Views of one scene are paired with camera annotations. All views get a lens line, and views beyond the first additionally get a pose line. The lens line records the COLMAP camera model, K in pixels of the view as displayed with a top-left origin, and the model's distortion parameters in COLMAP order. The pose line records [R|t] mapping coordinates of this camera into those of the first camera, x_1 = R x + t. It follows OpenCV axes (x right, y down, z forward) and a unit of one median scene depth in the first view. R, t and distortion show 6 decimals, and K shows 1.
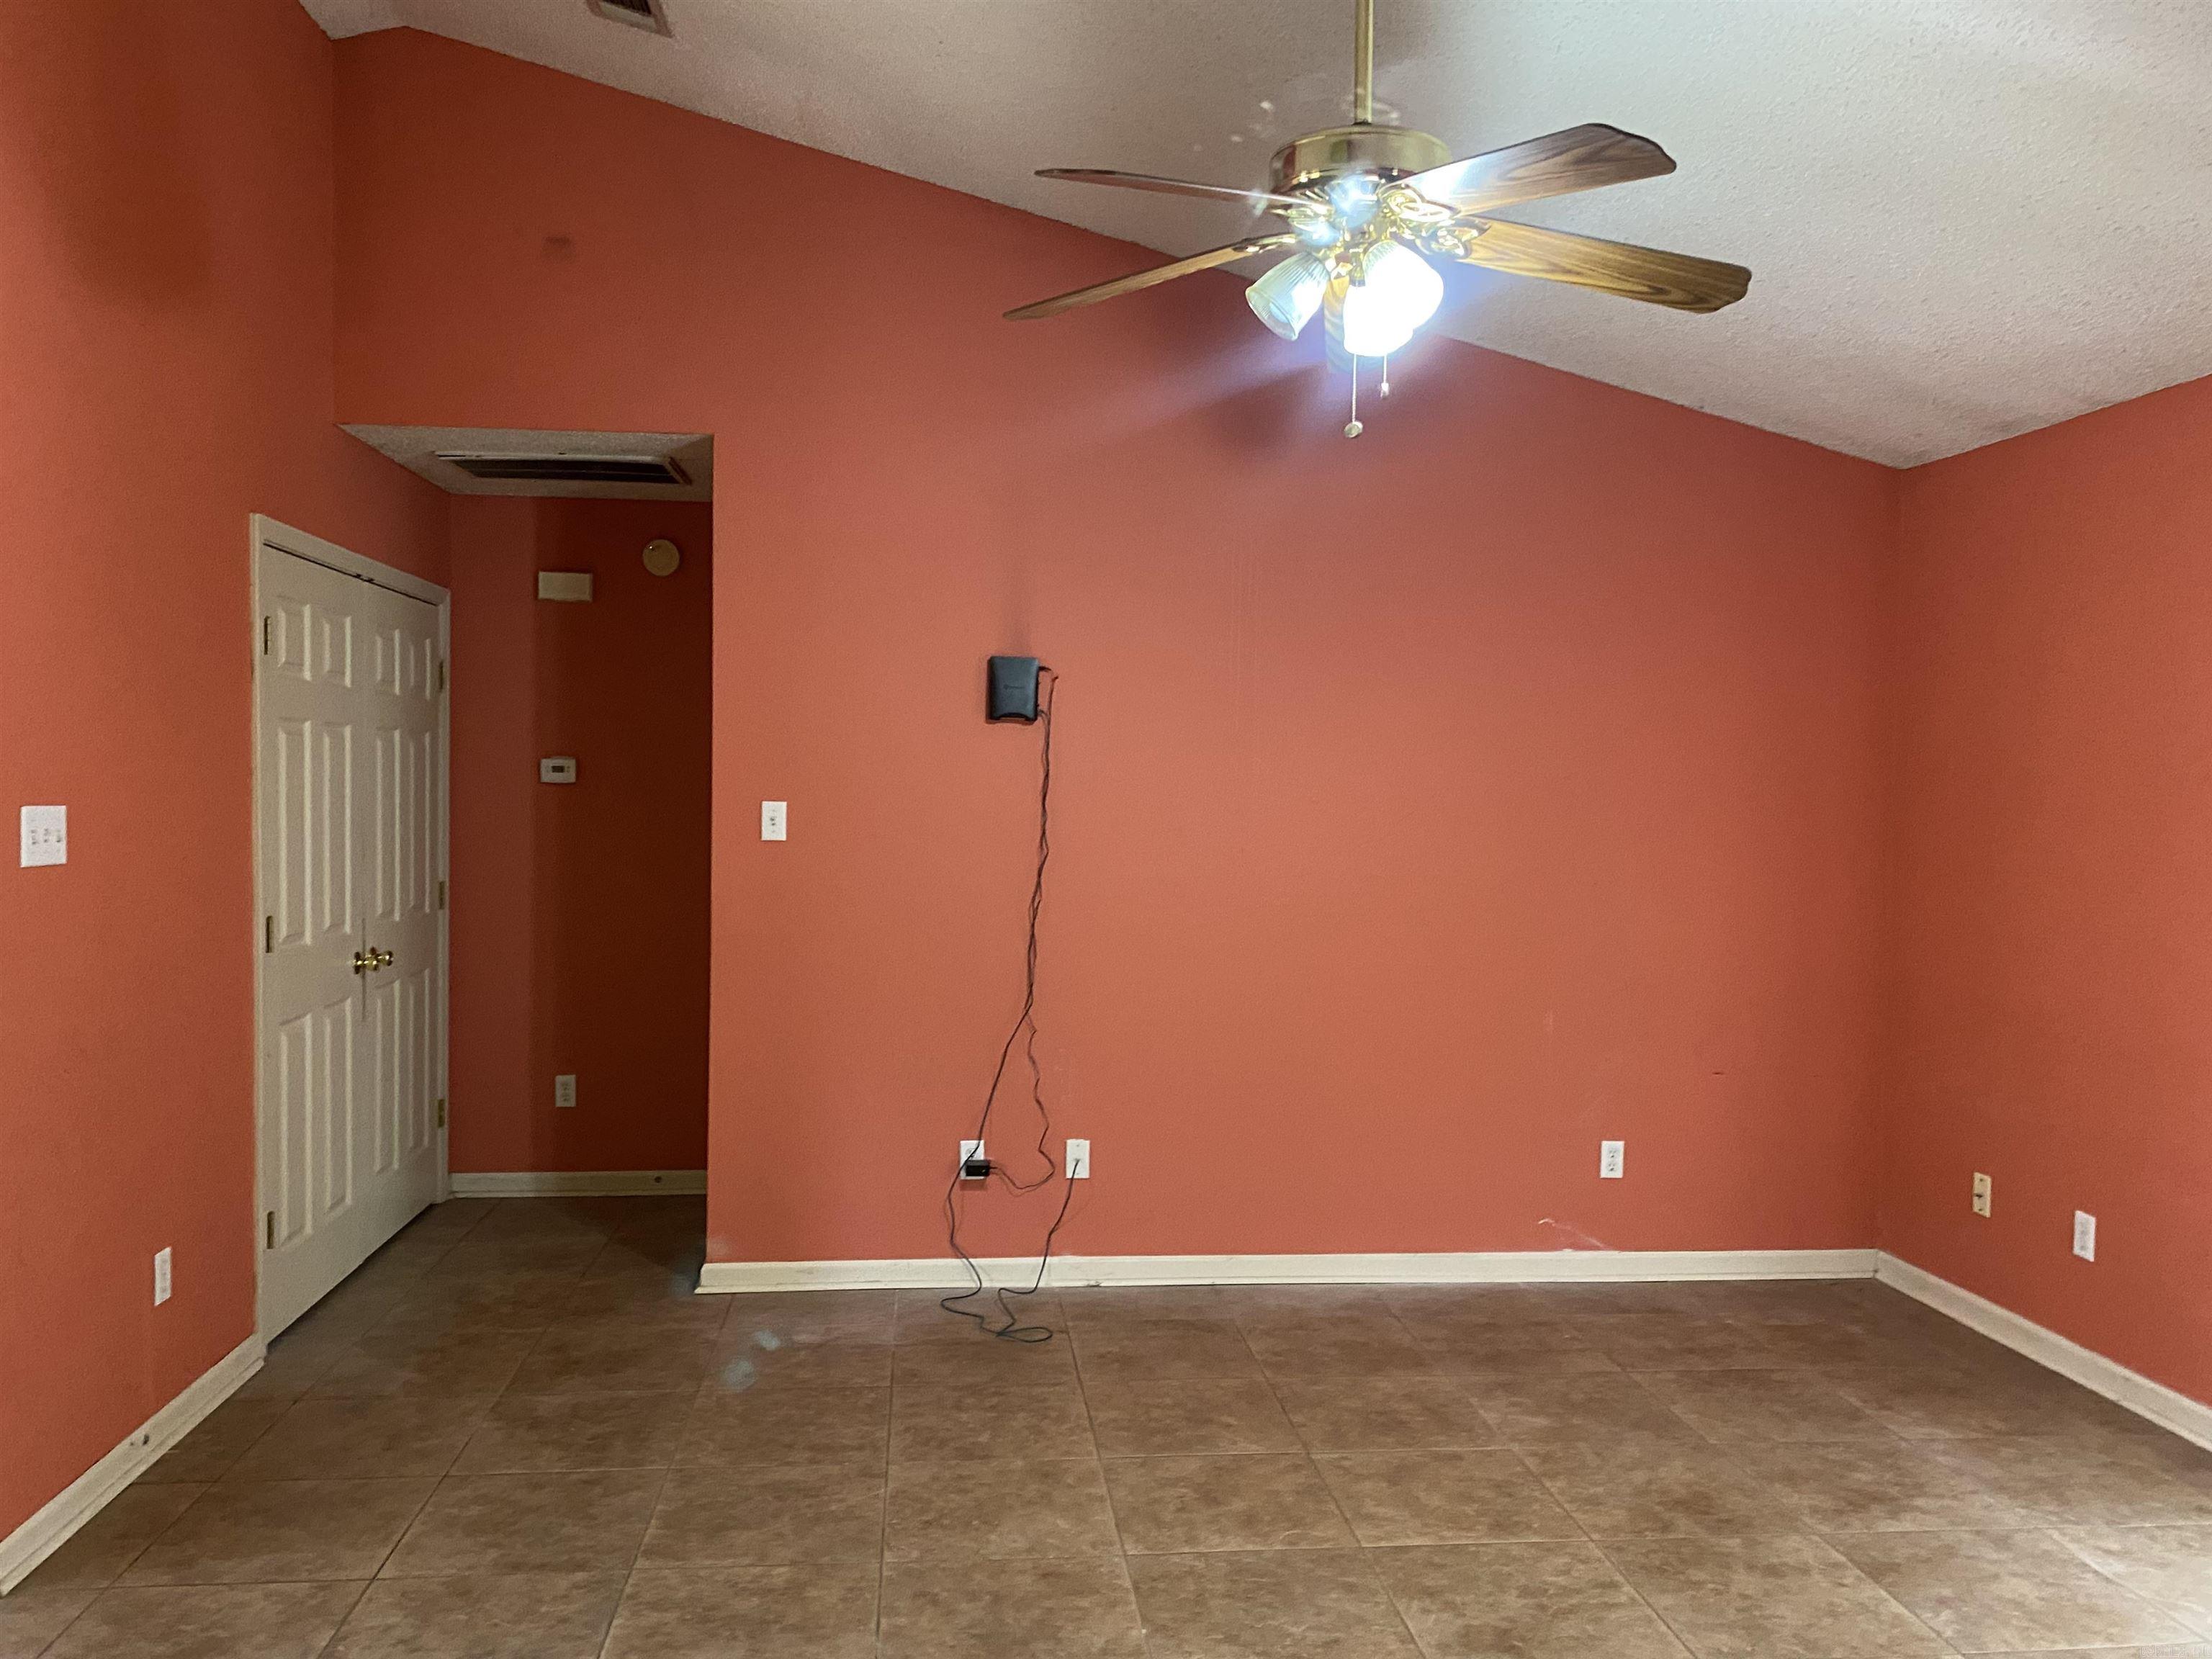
lens RADIAL K [[1698.4, 0, 1094.6], [0, 1698.4, 832.8], [0, 0, 1]] dist [0.012208, -0.006924]
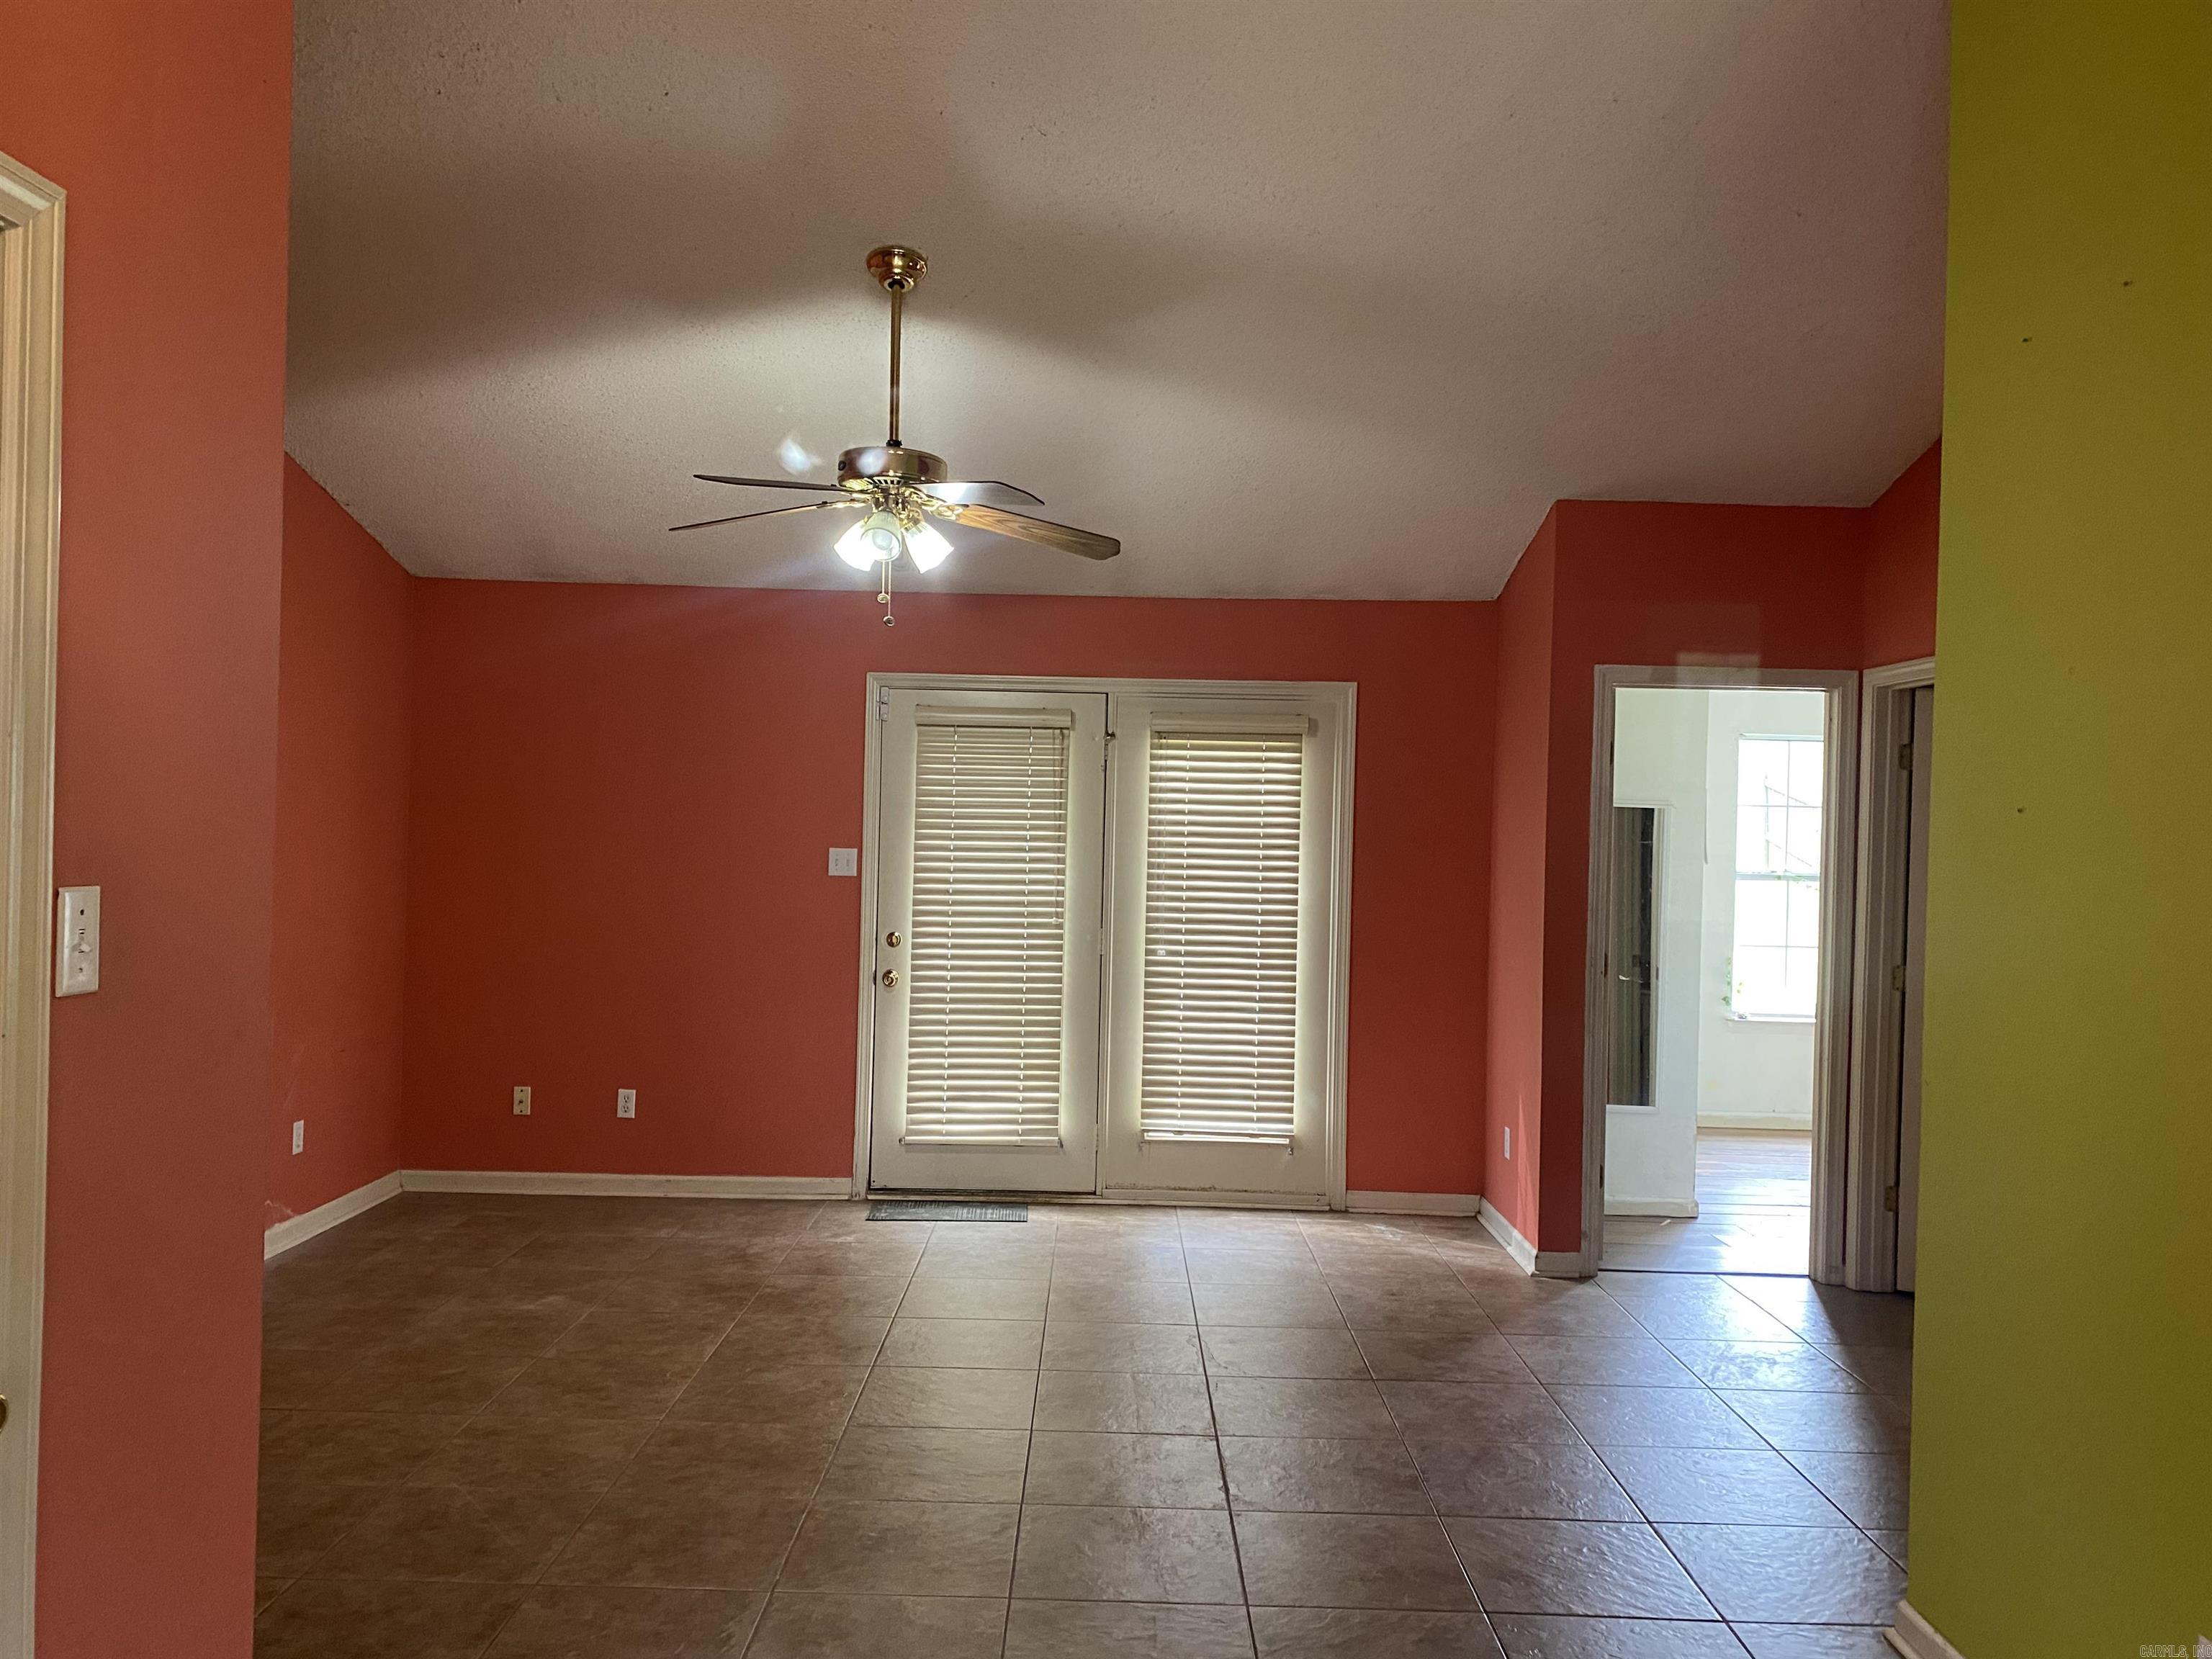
lens RADIAL K [[1698.4, 0, 1096.0], [0, 1698.4, 820.1], [0, 0, 1]] dist [0.012208, -0.006924]
pose [[0.100463, -0.003654, 0.994934, -1.125009], [0.005553, 0.999980, 0.003112, -0.035452], [-0.994925, 0.005212, 0.100481, 0.481094]]
